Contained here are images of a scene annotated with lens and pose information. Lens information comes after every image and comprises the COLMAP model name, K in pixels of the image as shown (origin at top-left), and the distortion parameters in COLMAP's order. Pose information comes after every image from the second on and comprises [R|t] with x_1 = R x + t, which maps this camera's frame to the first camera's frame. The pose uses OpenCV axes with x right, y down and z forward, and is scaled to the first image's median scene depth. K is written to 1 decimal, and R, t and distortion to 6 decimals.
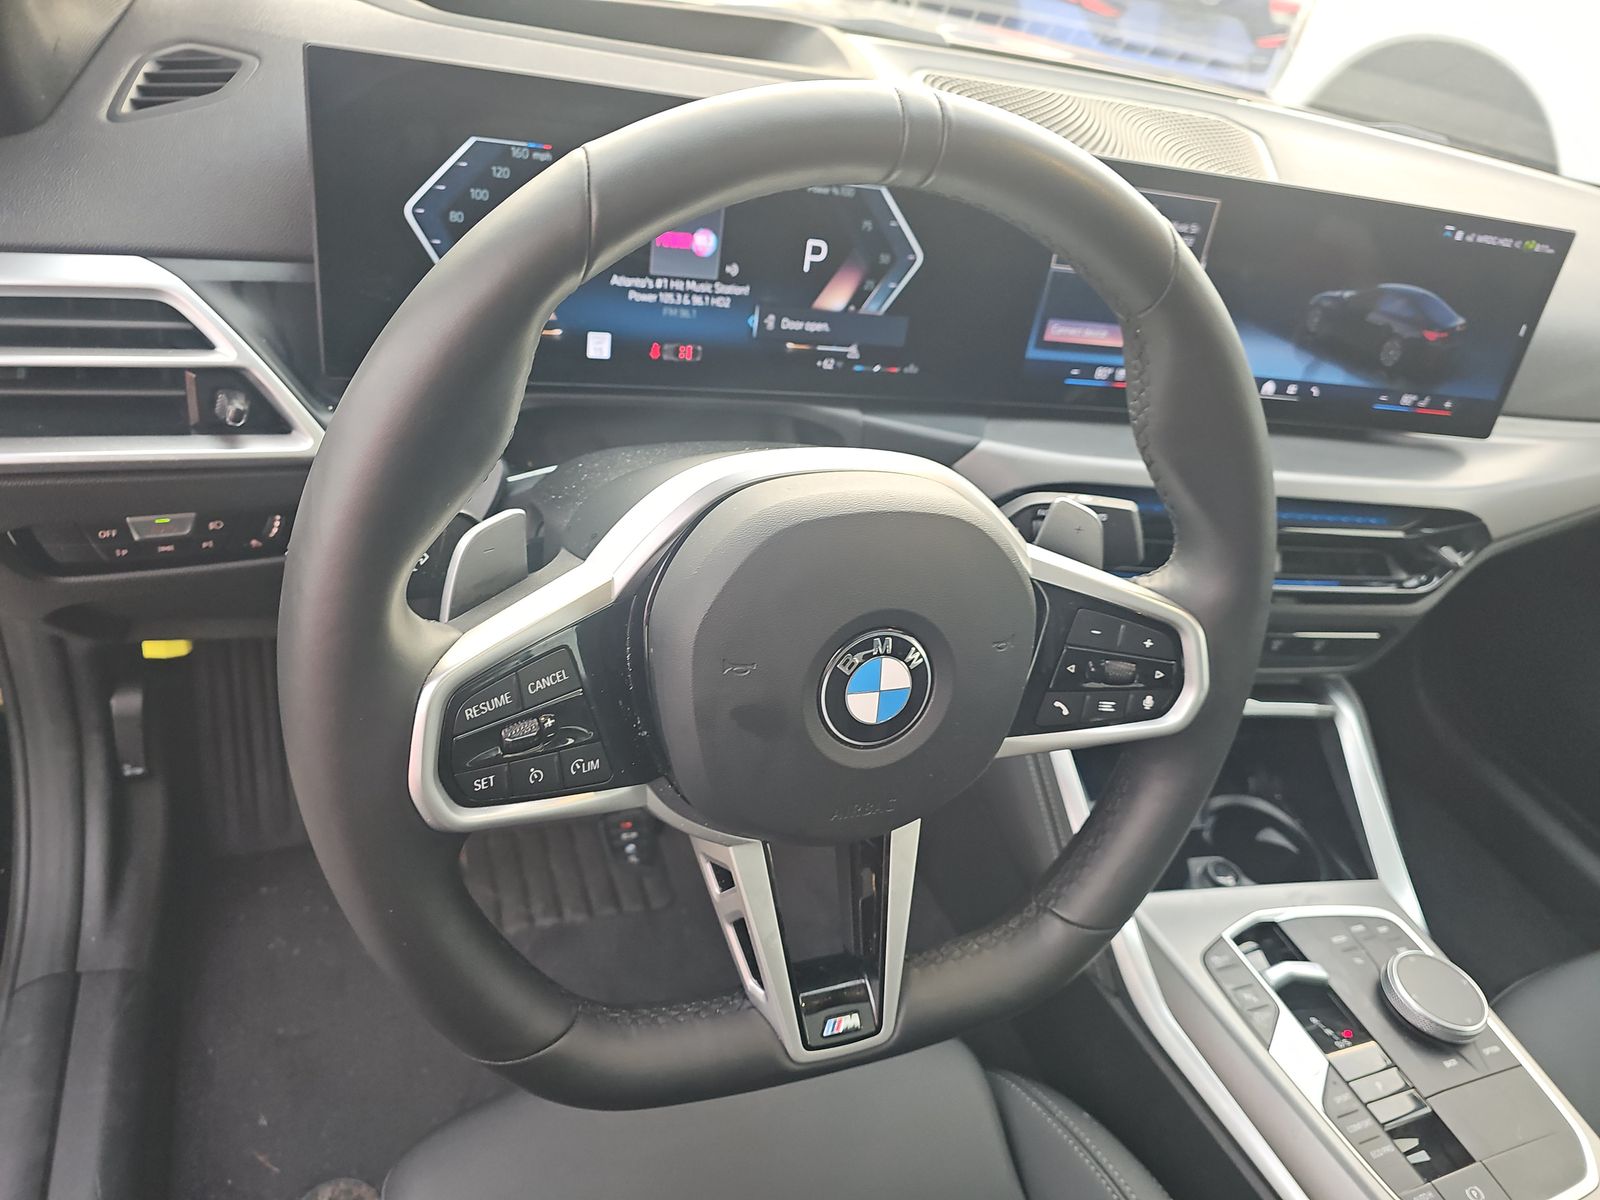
lens RADIAL K [[1096.2, 0, 800.0], [0, 1096.2, 600.0], [0, 0, 1]] dist [0.031235, -0.004668]
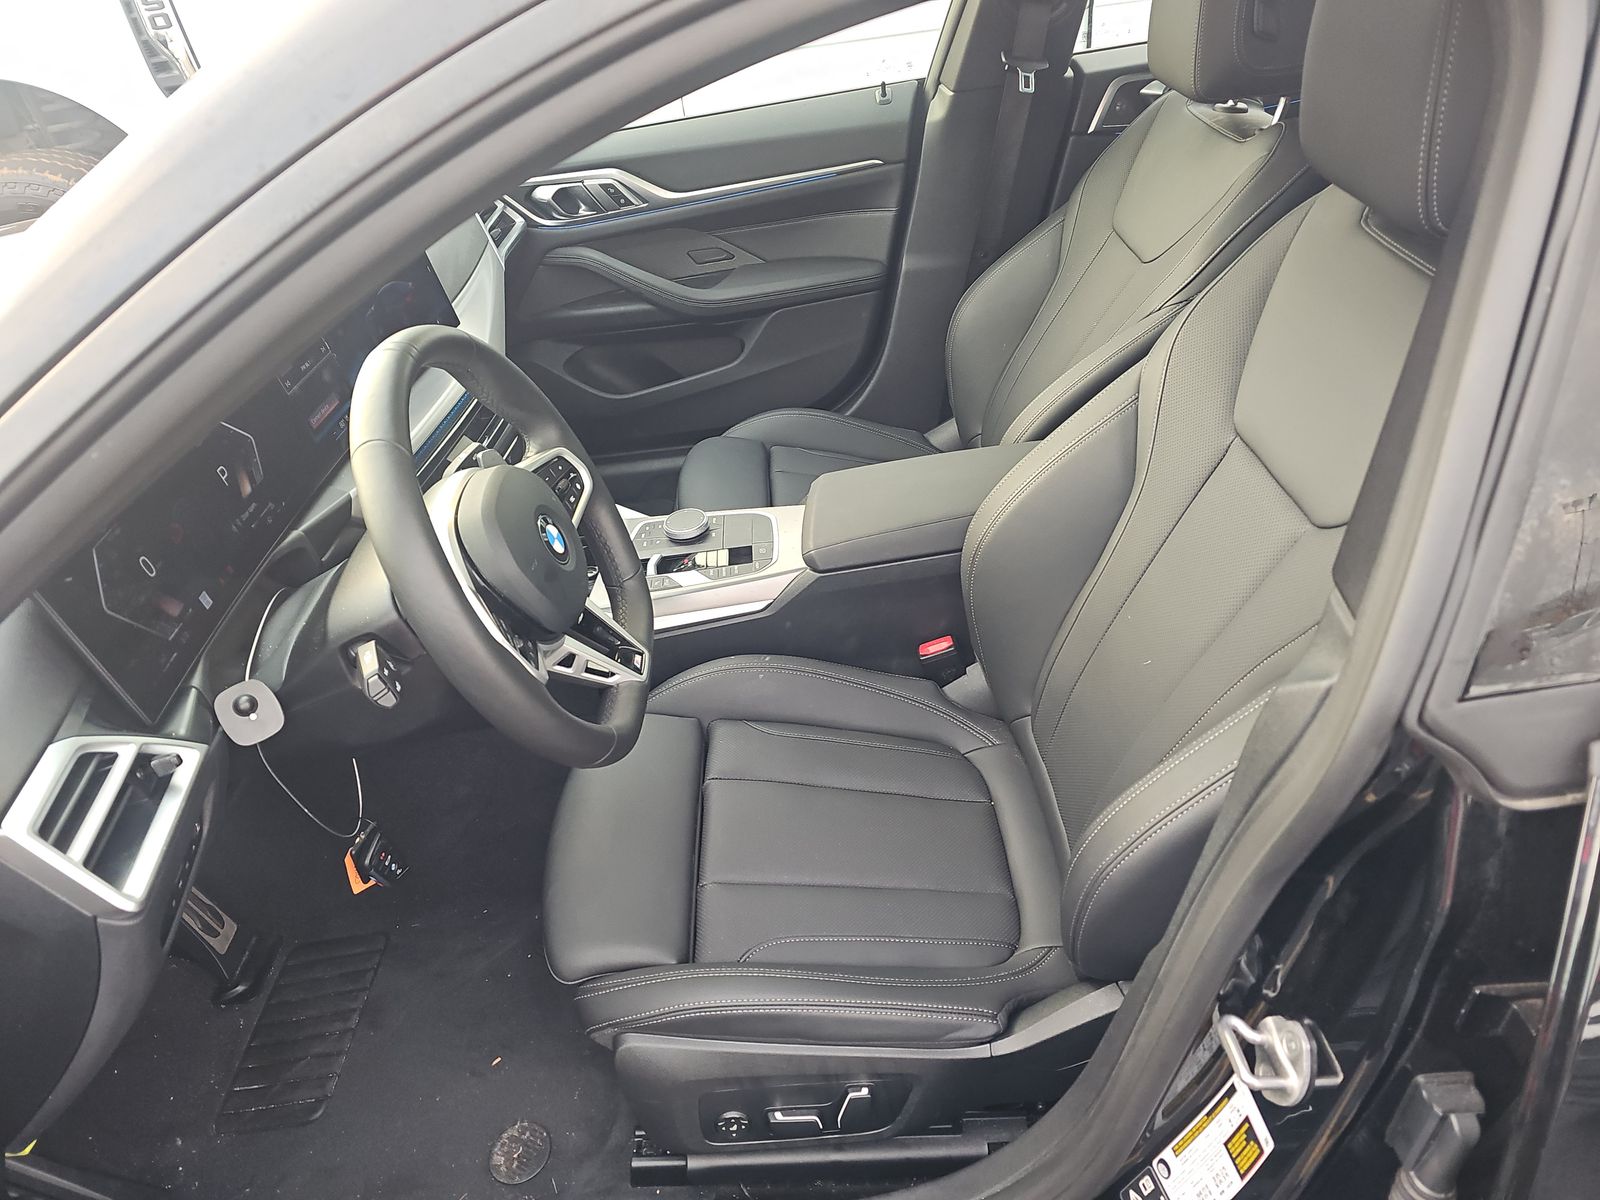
lens RADIAL K [[1096.2, 0, 800.0], [0, 1096.2, 600.0], [0, 0, 1]] dist [0.031235, -0.004668]
pose [[0.294097, -0.727963, 0.619335, -0.831533], [0.680498, 0.614500, 0.399139, -0.263007], [-0.671140, 0.304071, 0.676101, -0.565388]]
